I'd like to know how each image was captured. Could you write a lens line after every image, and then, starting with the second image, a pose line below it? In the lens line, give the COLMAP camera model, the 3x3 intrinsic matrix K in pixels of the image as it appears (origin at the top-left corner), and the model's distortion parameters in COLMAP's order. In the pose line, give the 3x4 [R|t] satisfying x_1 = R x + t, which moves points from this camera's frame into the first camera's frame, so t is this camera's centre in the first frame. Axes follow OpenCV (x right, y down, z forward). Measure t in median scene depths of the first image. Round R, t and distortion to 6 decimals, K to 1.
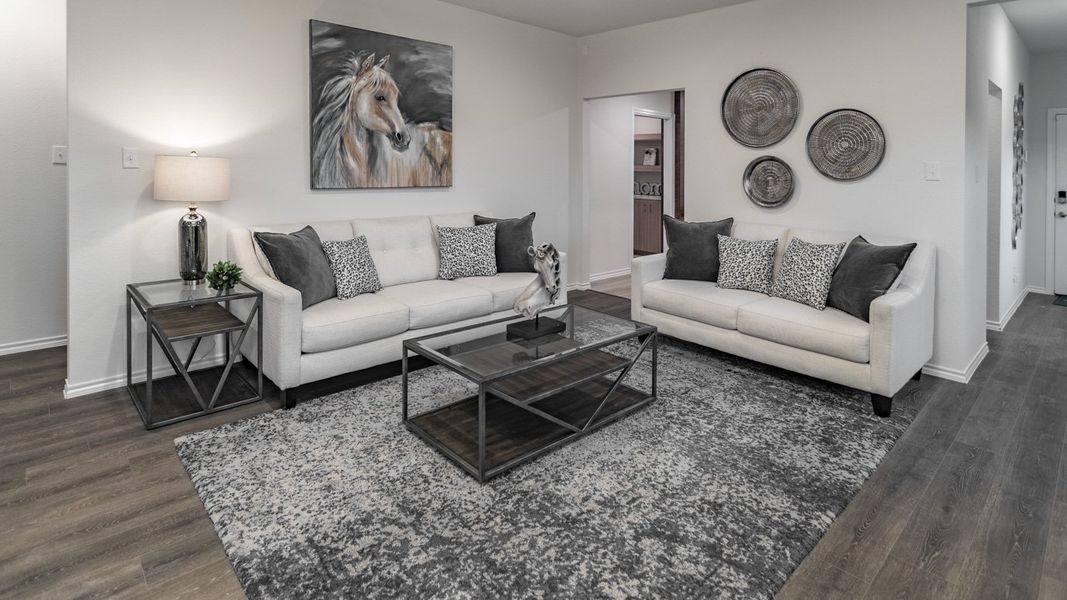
lens RADIAL K [[540.6, 0, 534.7], [0, 540.6, 172.8], [0, 0, 1]] dist [0.000231, 0.000722]
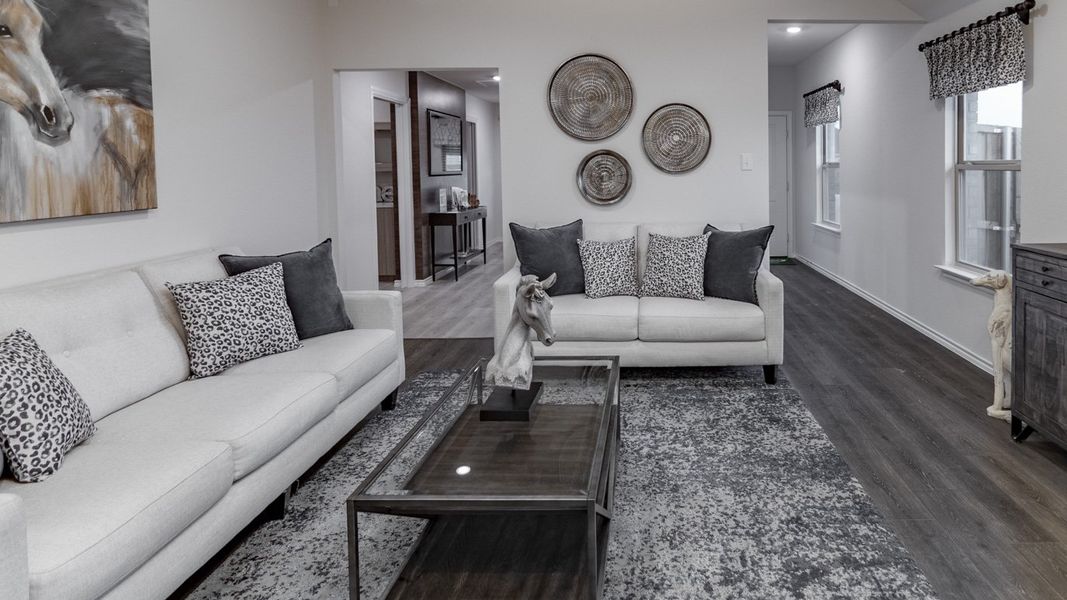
lens RADIAL K [[608.4, 0, 650.2], [0, 608.4, 181.4], [0, 0, 1]] dist [-0.000106, 0.001526]
pose [[0.677505, -0.043842, 0.734210, -0.291020], [0.030431, 0.999038, 0.031575, -0.007412], [-0.734888, 0.000951, 0.678188, 0.231835]]
